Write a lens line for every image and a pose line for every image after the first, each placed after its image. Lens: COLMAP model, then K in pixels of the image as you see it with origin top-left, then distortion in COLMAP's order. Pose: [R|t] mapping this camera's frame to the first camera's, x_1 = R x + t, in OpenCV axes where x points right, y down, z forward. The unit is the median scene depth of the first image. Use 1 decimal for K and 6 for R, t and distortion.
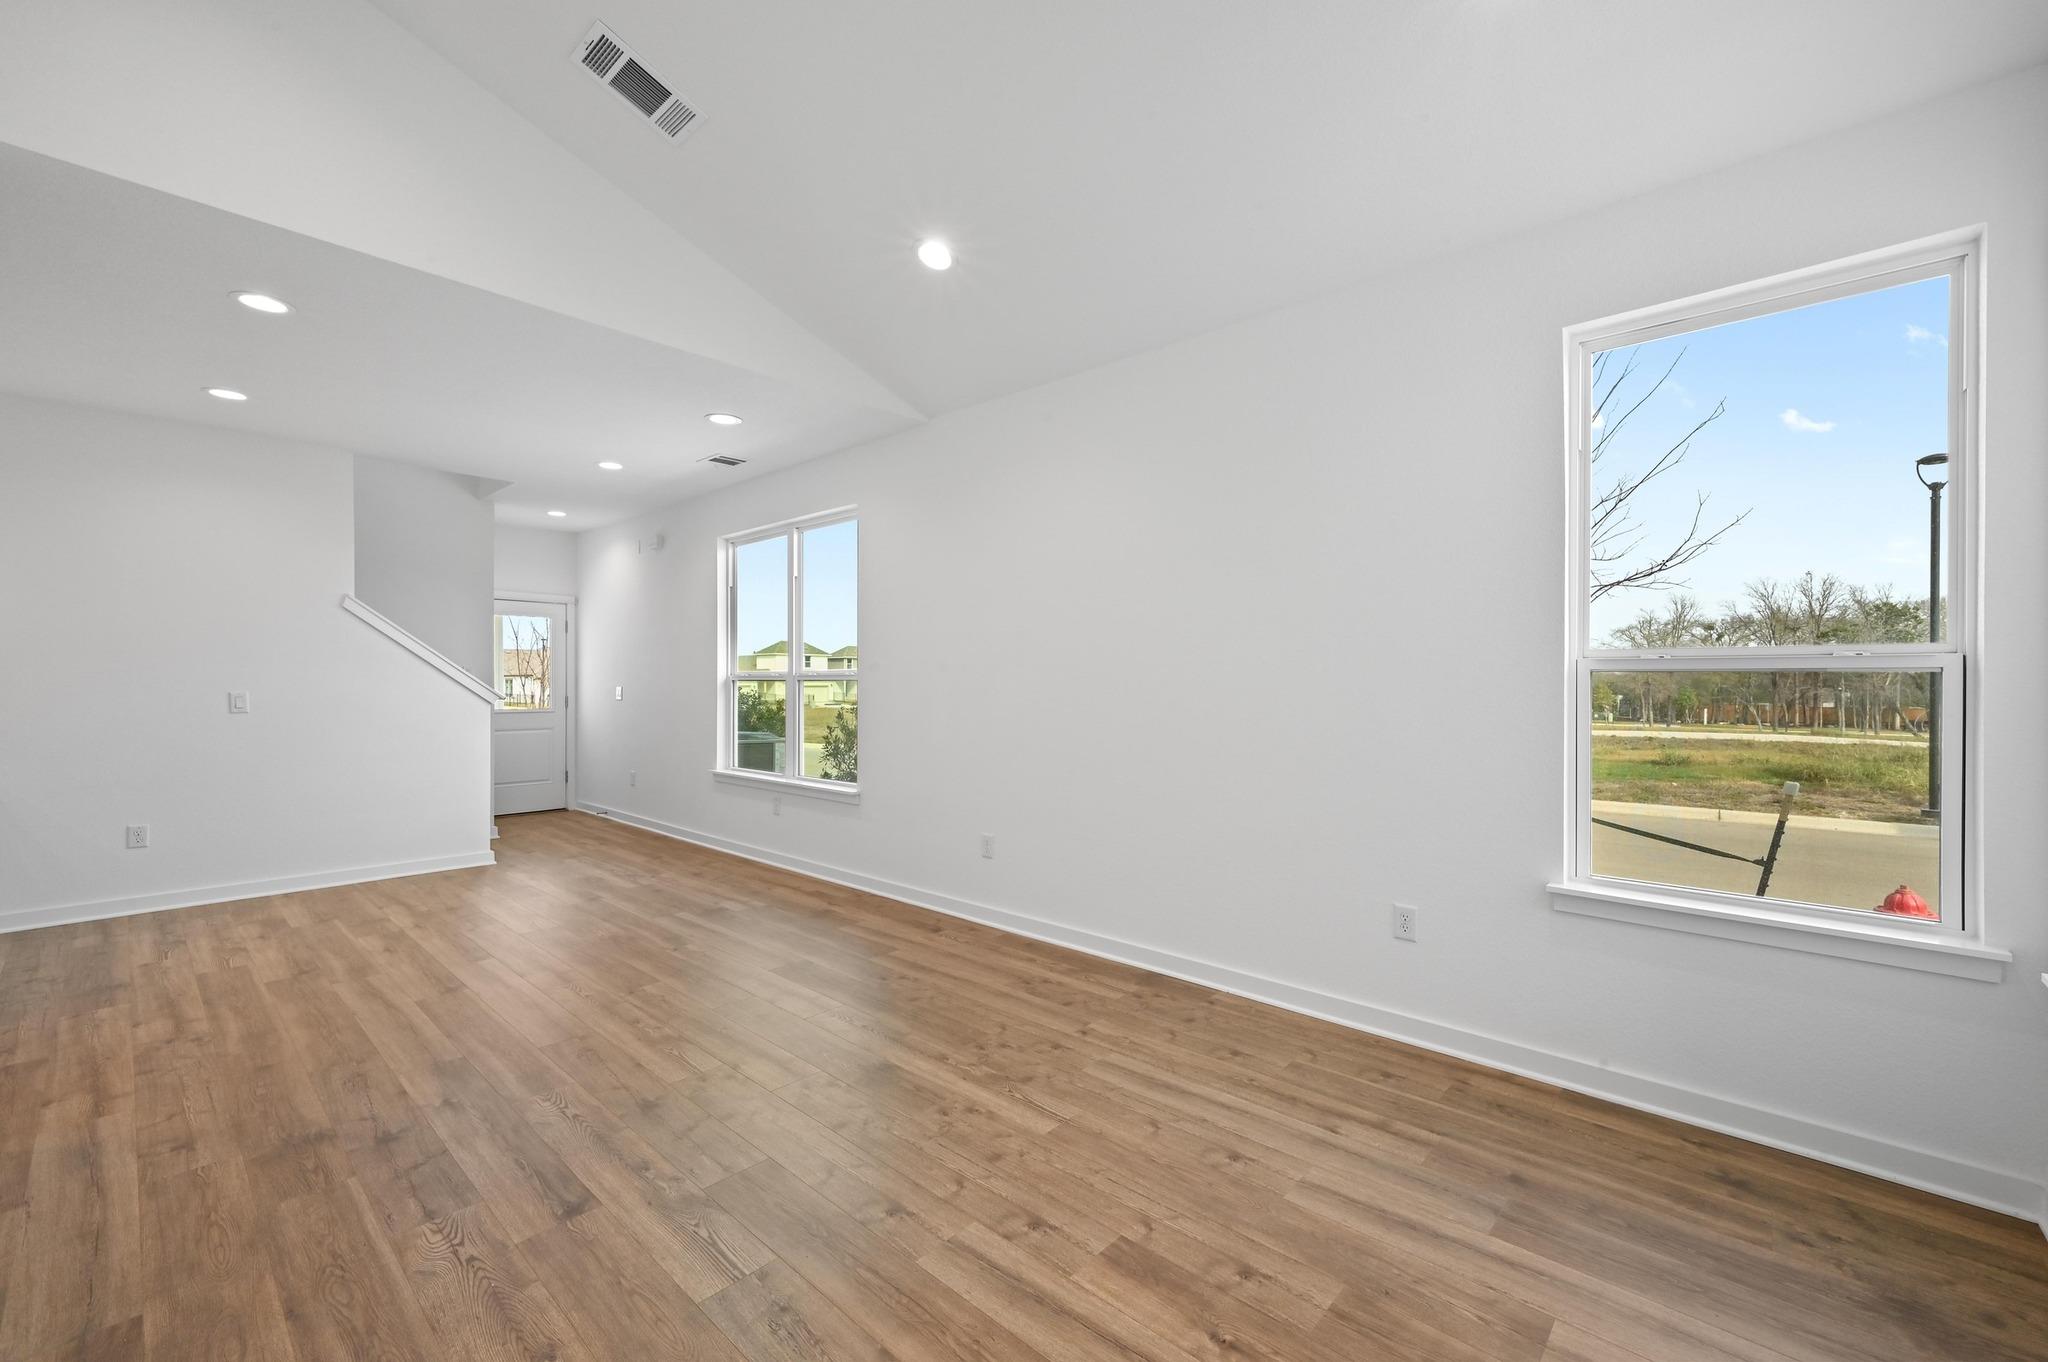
lens RADIAL K [[832.3, 0, 1054.3], [0, 832.3, 688.7], [0, 0, 1]] dist [-0.000523, 0.000178]
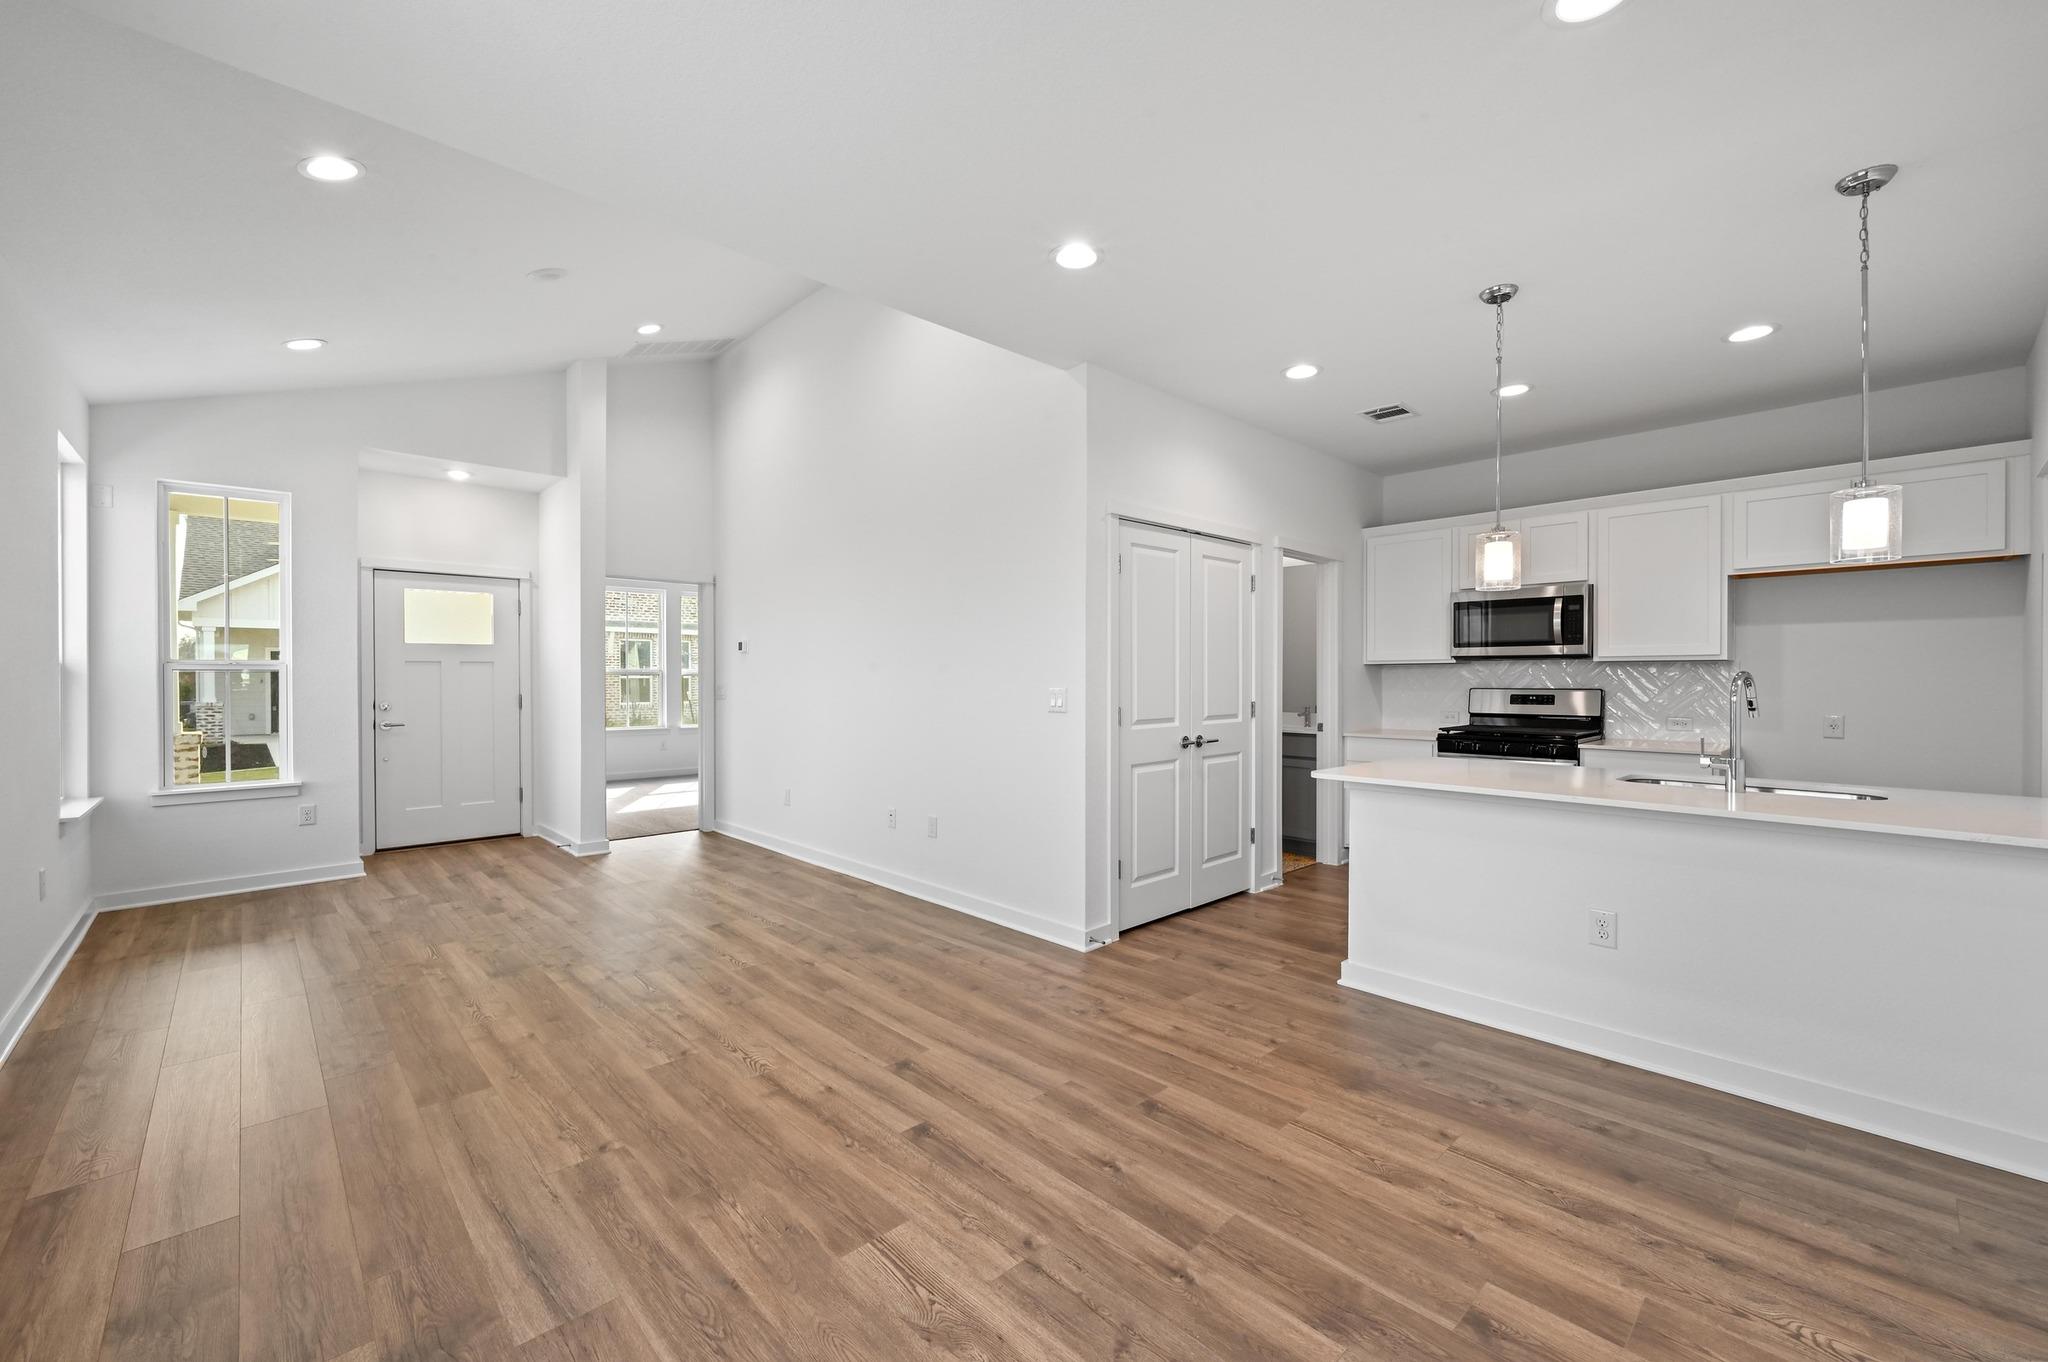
lens RADIAL K [[832.3, 0, 1022.7], [0, 832.3, 683.9], [0, 0, 1]] dist [-0.000523, 0.000178]
pose [[-0.994563, 0.000430, 0.104135, -1.040146], [0.002166, 0.999861, 0.016561, -0.008809], [-0.104114, 0.016696, -0.994425, 1.993913]]
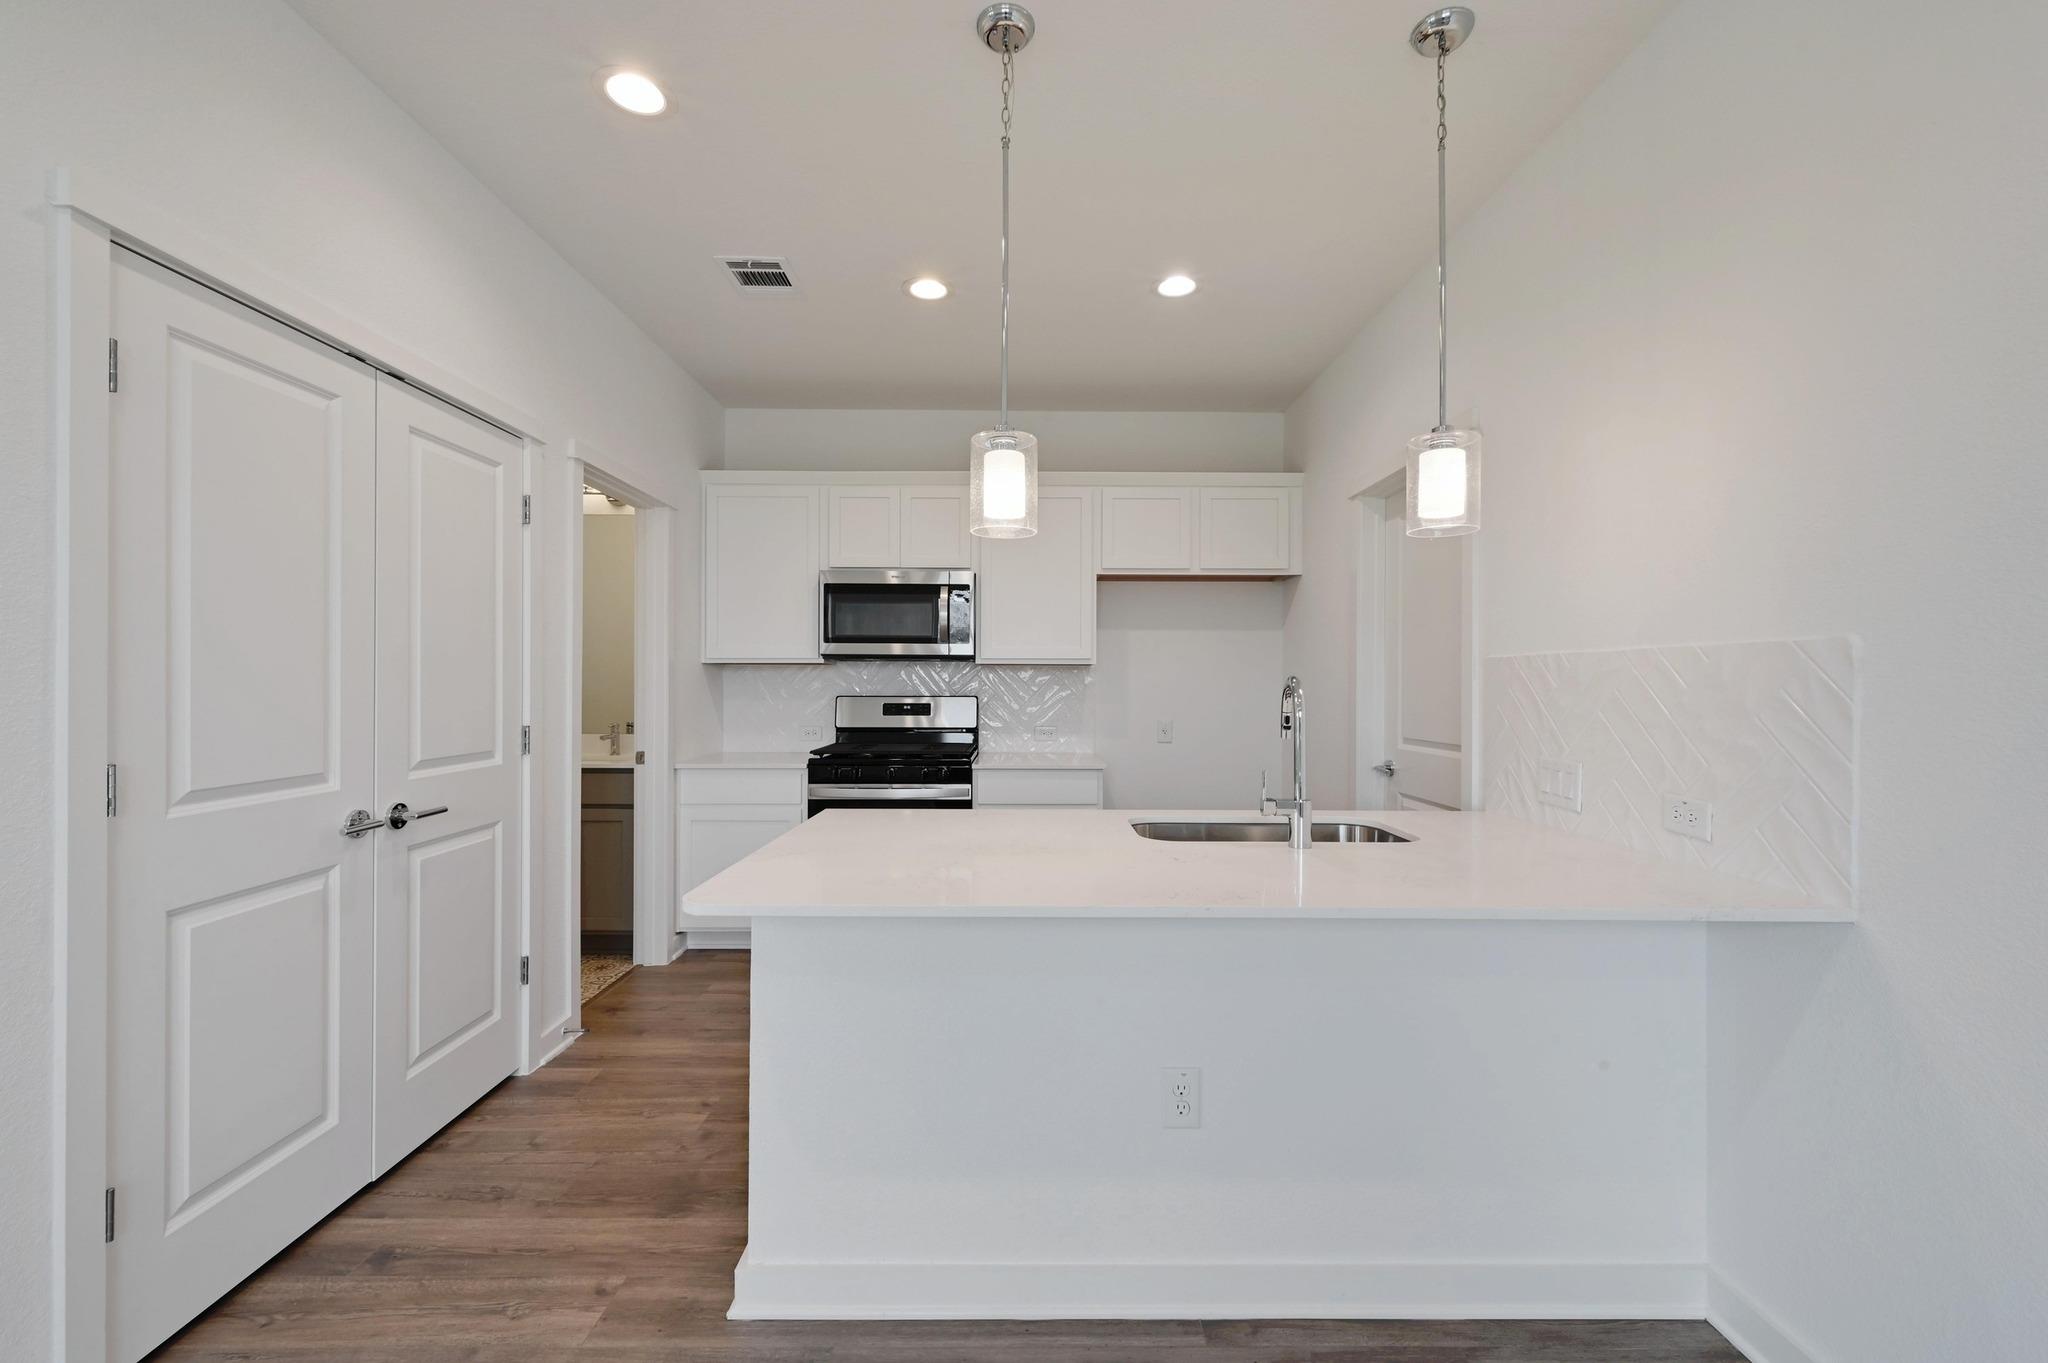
lens RADIAL K [[832.3, 0, 1031.4], [0, 832.3, 682.0], [0, 0, 1]] dist [-0.000523, 0.000178]
pose [[-0.753676, -0.002030, -0.657243, -1.142037], [-0.008907, 0.999935, 0.007126, -0.003990], [0.657186, 0.011225, -0.753645, 1.348722]]
